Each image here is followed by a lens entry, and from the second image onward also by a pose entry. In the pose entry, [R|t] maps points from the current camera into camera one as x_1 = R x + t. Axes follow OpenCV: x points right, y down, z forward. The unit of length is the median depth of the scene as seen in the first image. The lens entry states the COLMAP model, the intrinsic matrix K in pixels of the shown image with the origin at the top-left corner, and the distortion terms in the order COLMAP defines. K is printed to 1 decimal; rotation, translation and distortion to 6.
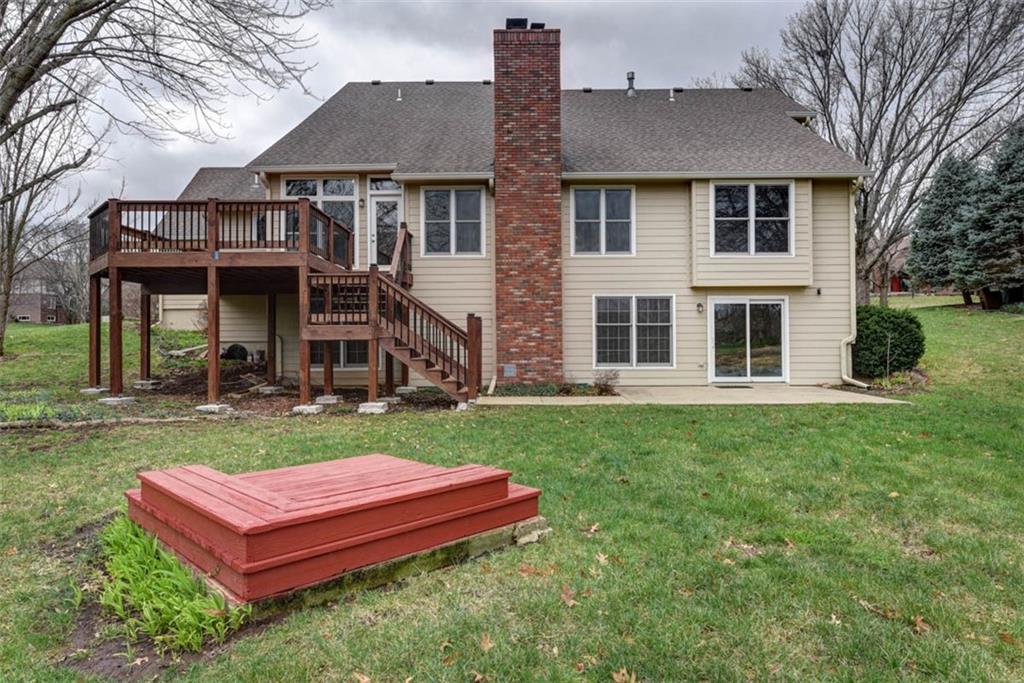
lens RADIAL K [[612.5, 0, 513.3], [0, 612.5, 338.8], [0, 0, 1]] dist [0.003681, 0.001118]
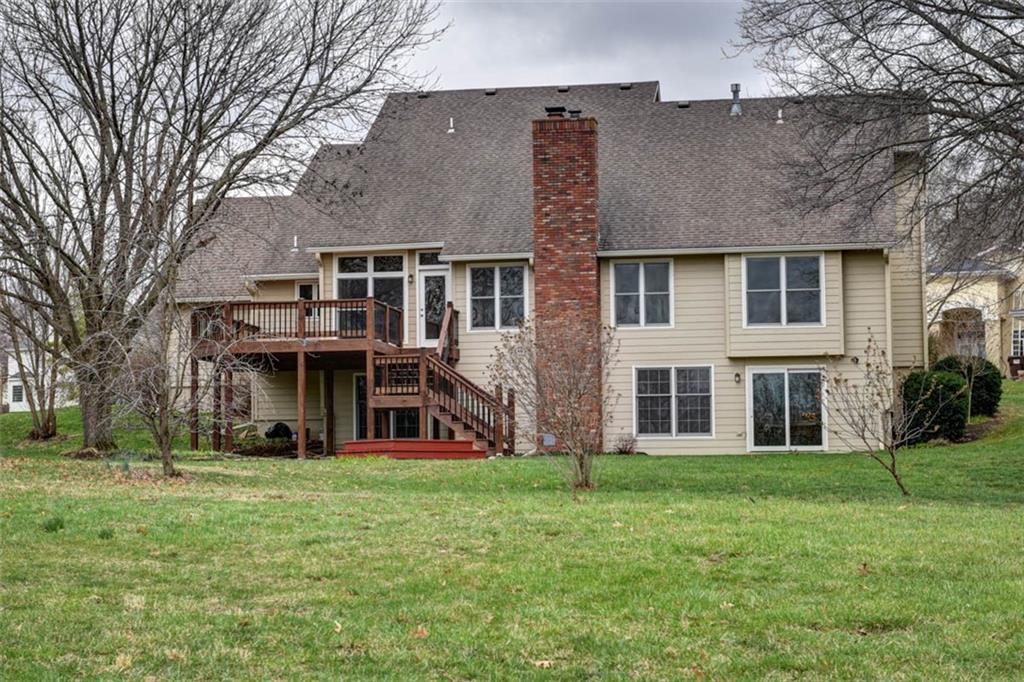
lens RADIAL K [[2107.2, 0, 512.0], [0, 2107.2, 341.0], [0, 0, 1]] dist [0.010570, -0.172650]
pose [[0.984475, -0.016579, -0.174742, 0.552621], [0.004513, 0.997591, -0.069221, 0.129392], [0.175469, 0.067357, 0.982178, -2.513121]]
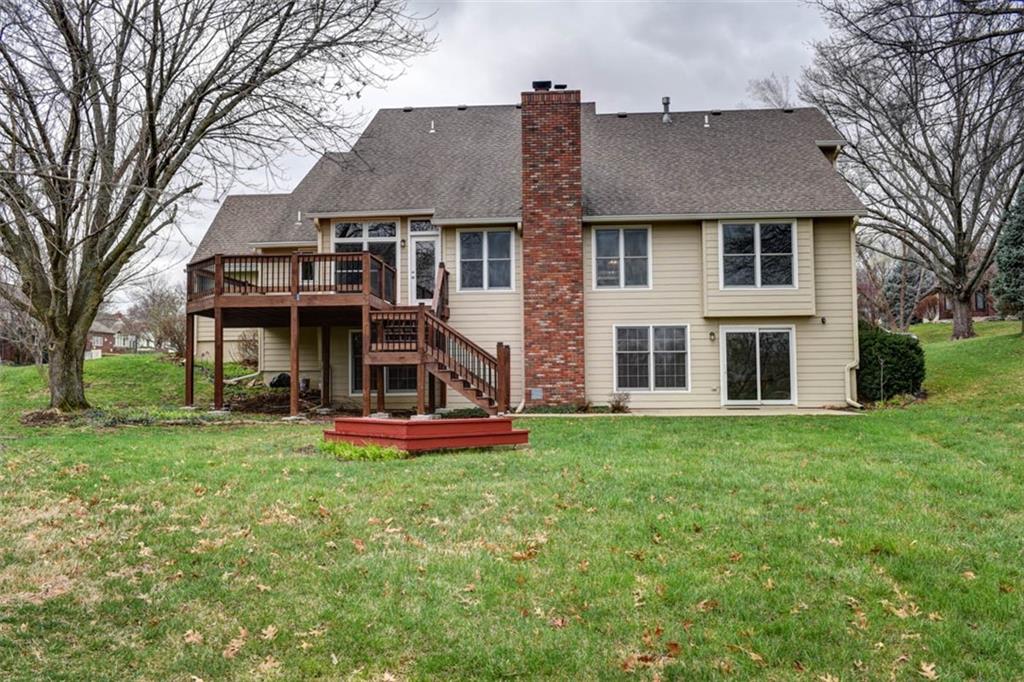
lens RADIAL K [[871.8, 0, 512.0], [0, 871.8, 341.0], [0, 0, 1]] dist [-0.010201, -0.000158]
pose [[0.997566, -0.006280, -0.069446, 0.058394], [0.003079, 0.998932, -0.046100, 0.027991], [0.069661, 0.045774, 0.996520, -0.567984]]
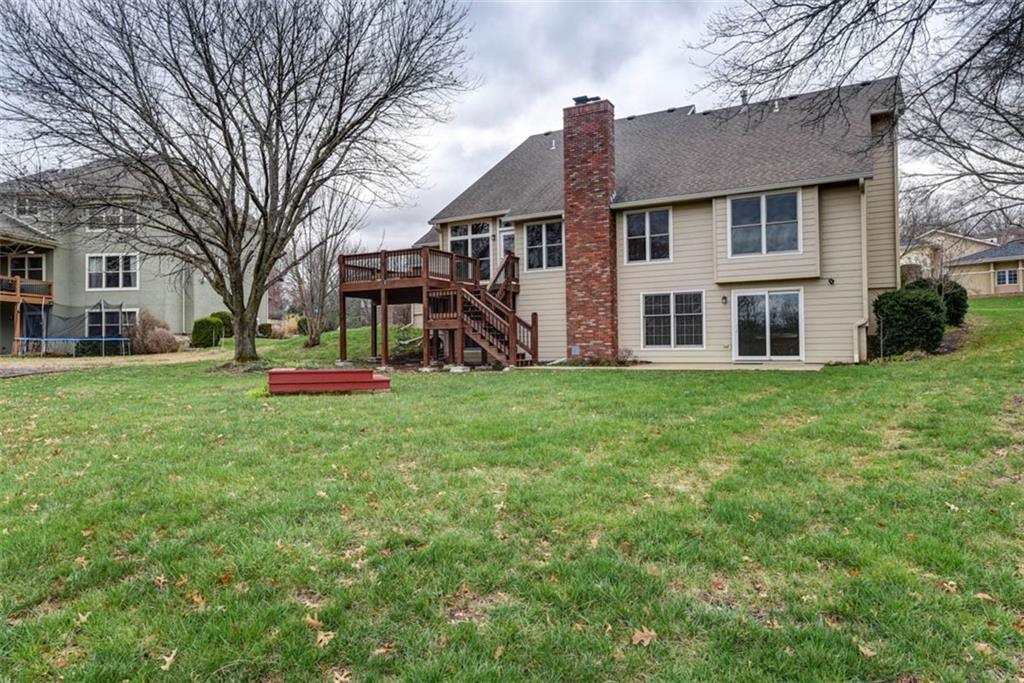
lens RADIAL K [[646.1, 0, 512.0], [0, 646.1, 341.5], [0, 0, 1]] dist [0.000928, 0.001224]
pose [[0.875794, -0.010126, -0.482578, 0.562312], [0.010305, 0.999944, -0.002281, 0.032085], [0.482575, -0.002975, 0.875850, -0.348310]]
